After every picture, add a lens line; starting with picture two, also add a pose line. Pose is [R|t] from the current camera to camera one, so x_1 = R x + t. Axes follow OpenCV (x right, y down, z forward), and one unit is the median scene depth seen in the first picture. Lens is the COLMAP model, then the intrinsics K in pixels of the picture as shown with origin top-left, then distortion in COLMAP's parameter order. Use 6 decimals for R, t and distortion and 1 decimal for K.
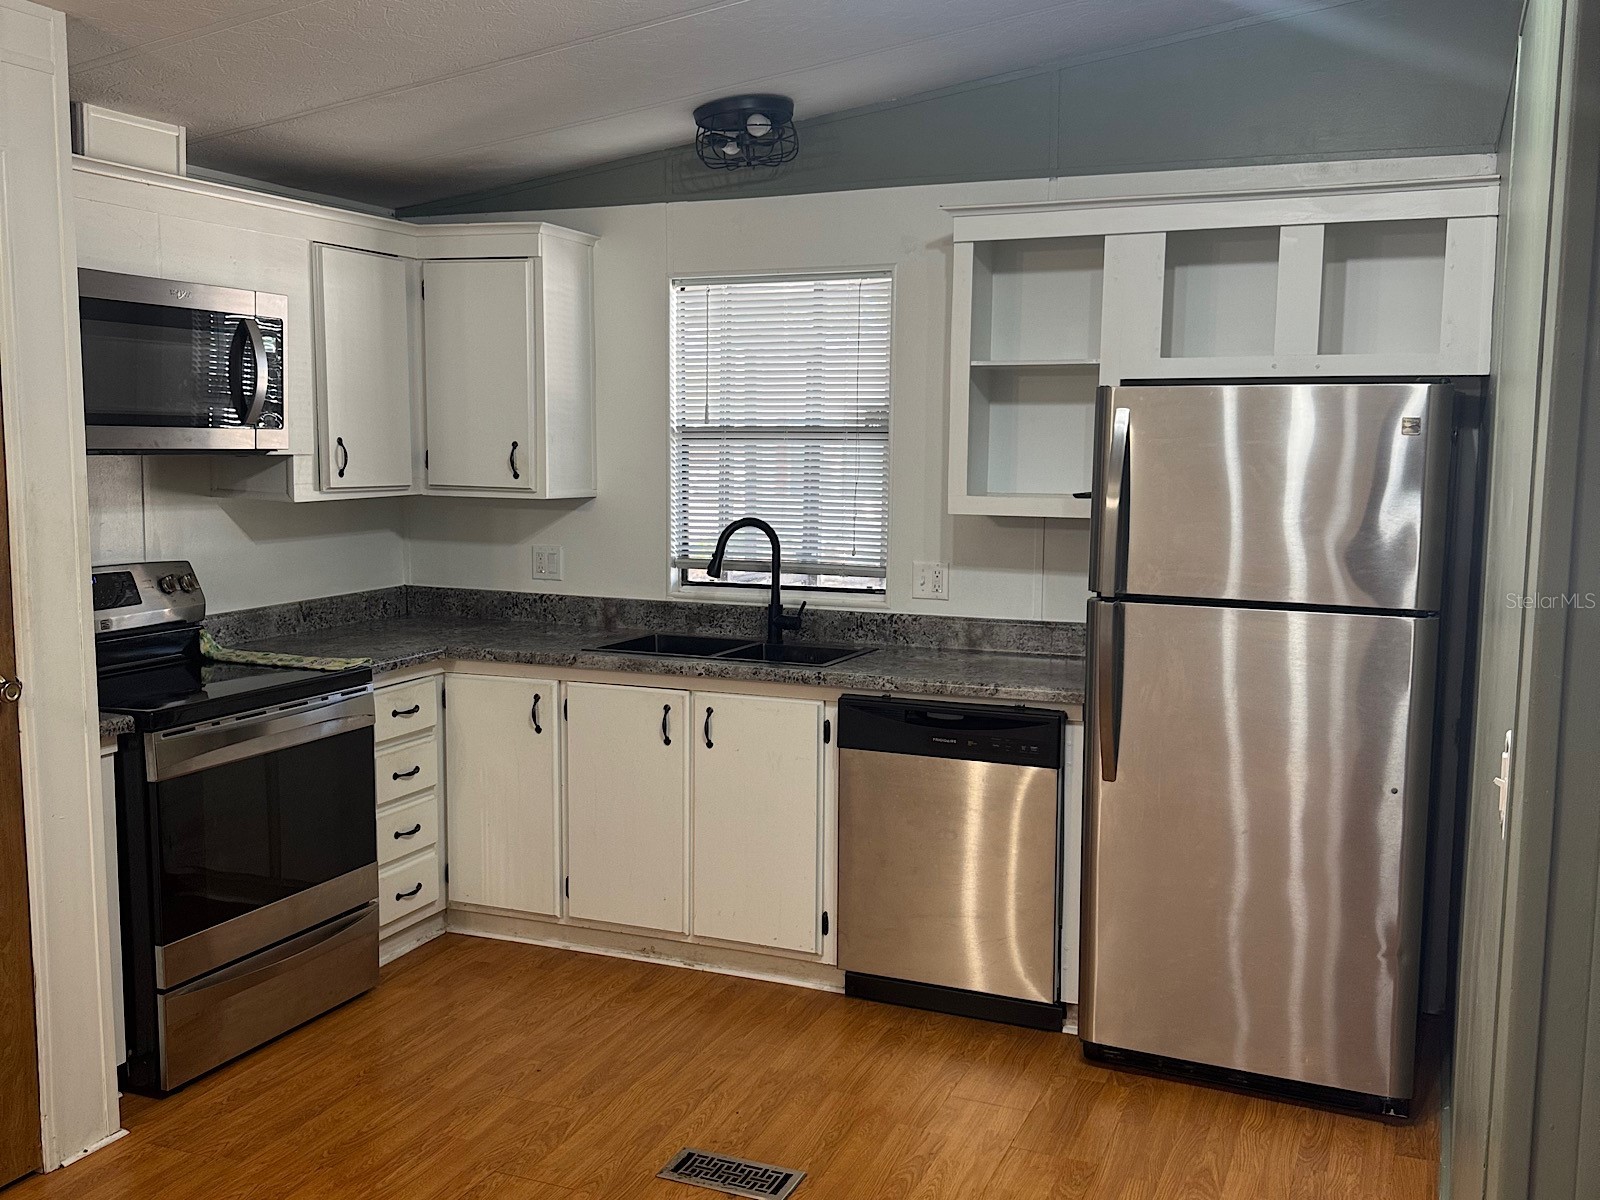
lens RADIAL K [[1482.3, 0, 800.0], [0, 1482.3, 600.0], [0, 0, 1]] dist [0.169052, -0.363035]
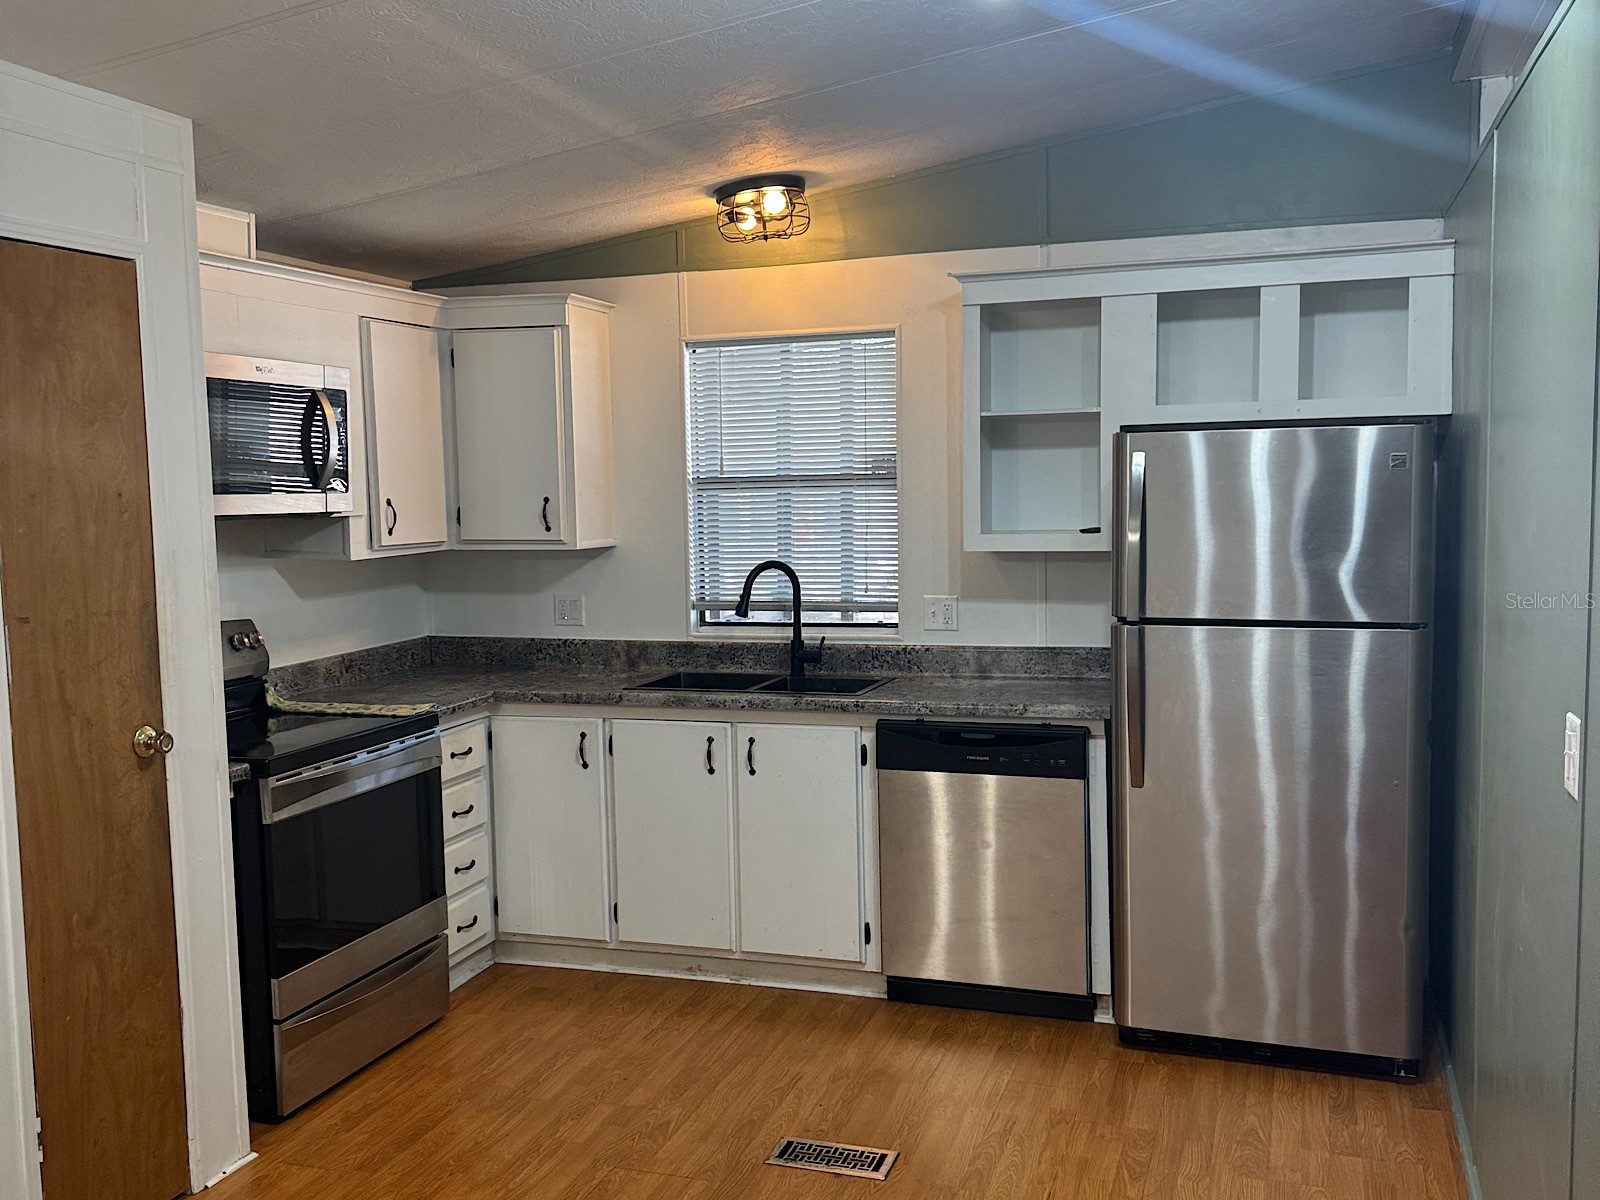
lens RADIAL K [[1481.2, 0, 784.0], [0, 1481.2, 602.2], [0, 0, 1]] dist [0.171189, -0.359550]
pose [[0.997162, -0.033695, 0.067326, -0.103692], [0.035466, 0.999051, -0.025292, 0.002234], [-0.066410, 0.027608, 0.997410, -0.076989]]
